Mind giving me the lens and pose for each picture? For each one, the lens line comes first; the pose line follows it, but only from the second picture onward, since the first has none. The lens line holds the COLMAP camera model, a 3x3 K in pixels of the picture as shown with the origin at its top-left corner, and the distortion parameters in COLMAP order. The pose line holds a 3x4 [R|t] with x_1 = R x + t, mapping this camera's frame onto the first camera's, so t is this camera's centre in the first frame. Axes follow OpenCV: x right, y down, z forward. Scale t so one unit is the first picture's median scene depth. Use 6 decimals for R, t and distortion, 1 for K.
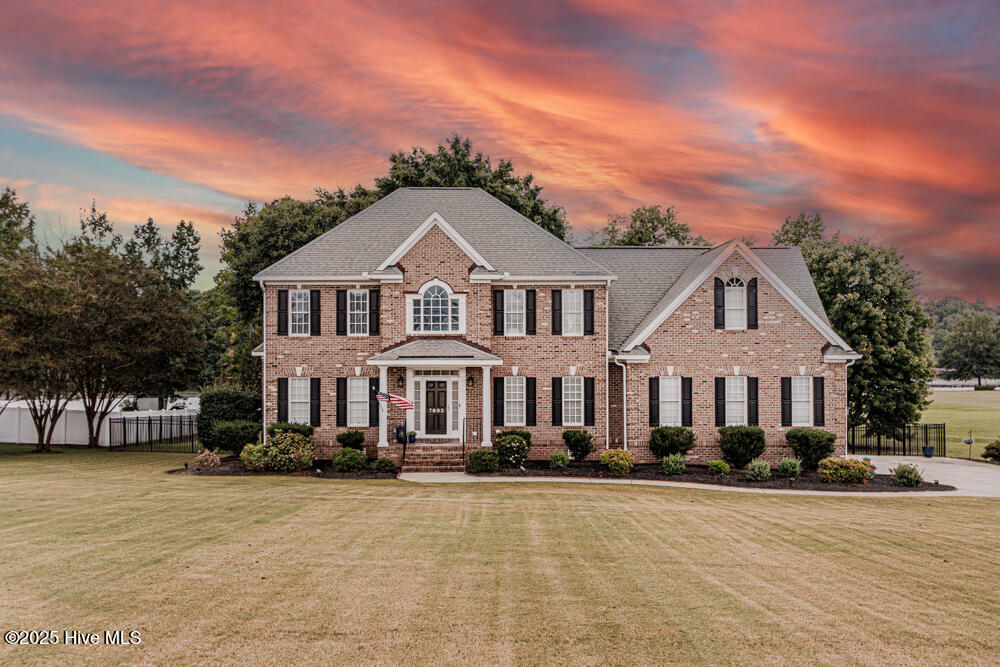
lens RADIAL K [[1033.4, 0, 500.2], [0, 1033.4, 335.8], [0, 0, 1]] dist [0.020264, 0.000000]
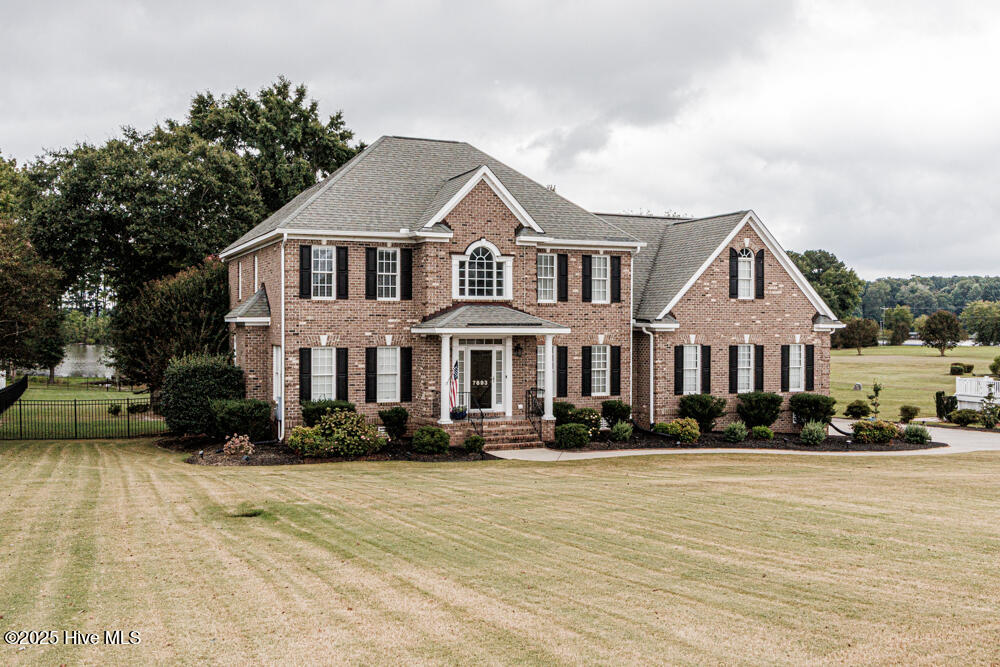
lens RADIAL K [[1033.4, 0, 500.1], [0, 1033.4, 331.7], [0, 0, 1]] dist [0.020264, 0.000000]
pose [[0.918416, 0.001609, 0.395612, -0.405317], [-0.012261, 0.999627, 0.024399, 0.004346], [-0.395426, -0.027260, 0.918093, 0.149824]]
